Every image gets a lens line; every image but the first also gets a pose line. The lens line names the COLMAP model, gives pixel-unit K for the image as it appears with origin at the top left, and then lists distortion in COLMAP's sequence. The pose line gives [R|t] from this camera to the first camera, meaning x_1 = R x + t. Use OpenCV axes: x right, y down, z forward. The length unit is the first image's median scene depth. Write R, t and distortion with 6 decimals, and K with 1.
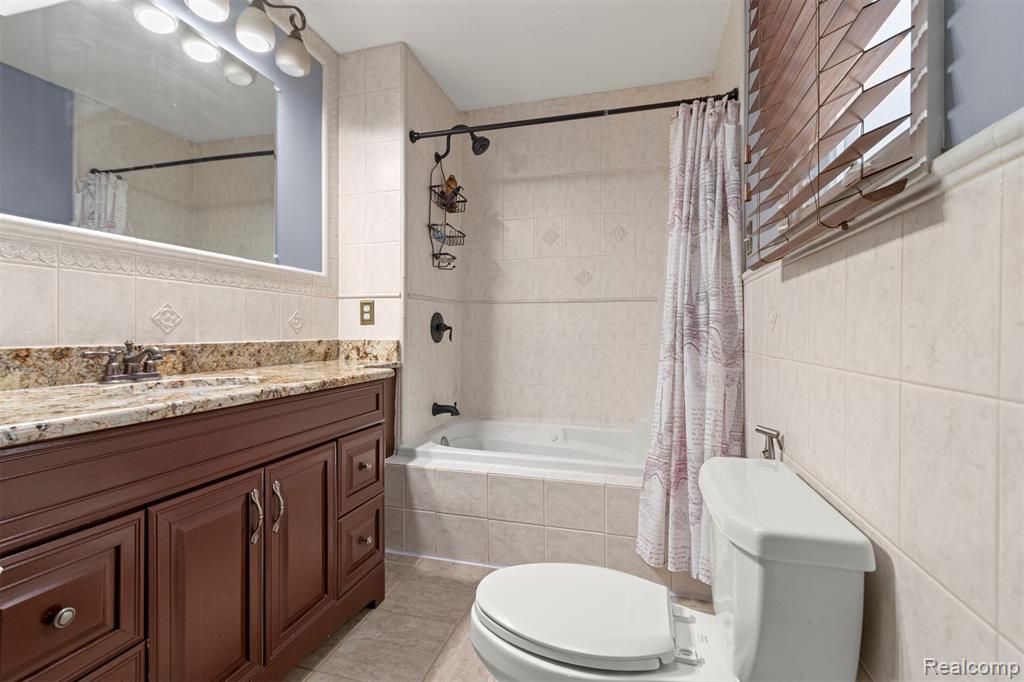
lens RADIAL K [[473.5, 0, 502.0], [0, 473.5, 331.6], [0, 0, 1]] dist [0.004360, -0.000494]
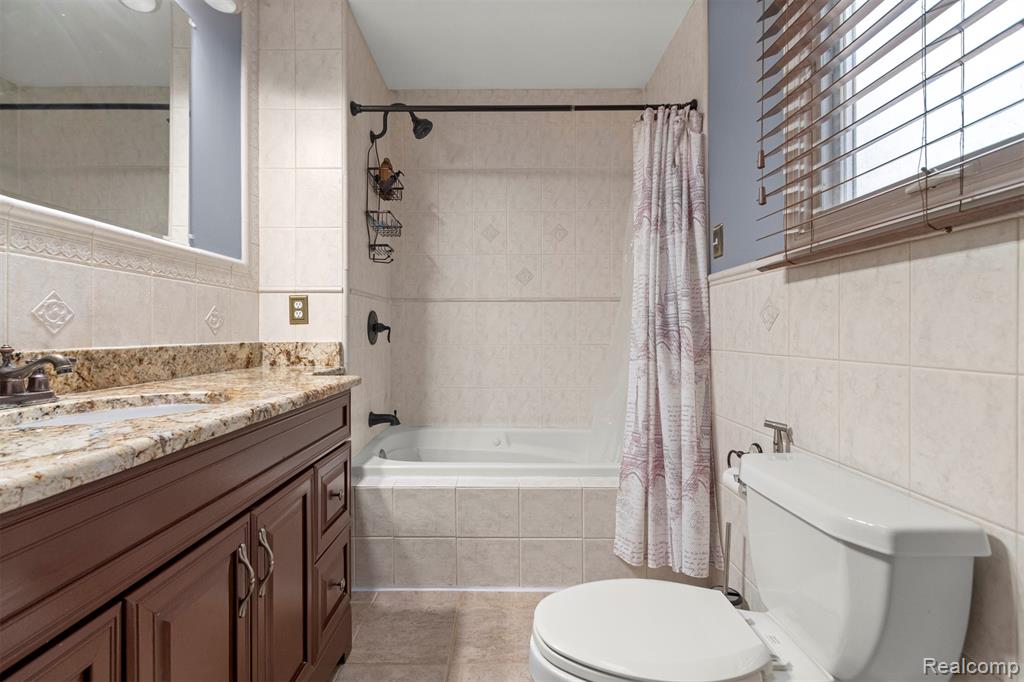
lens RADIAL K [[473.5, 0, 502.0], [0, 473.5, 331.6], [0, 0, 1]] dist [0.004360, -0.000494]
pose [[0.960855, -0.003269, 0.277032, -0.207730], [0.003765, 0.999992, -0.001258, 0.001492], [-0.277025, 0.002252, 0.960860, 0.106688]]
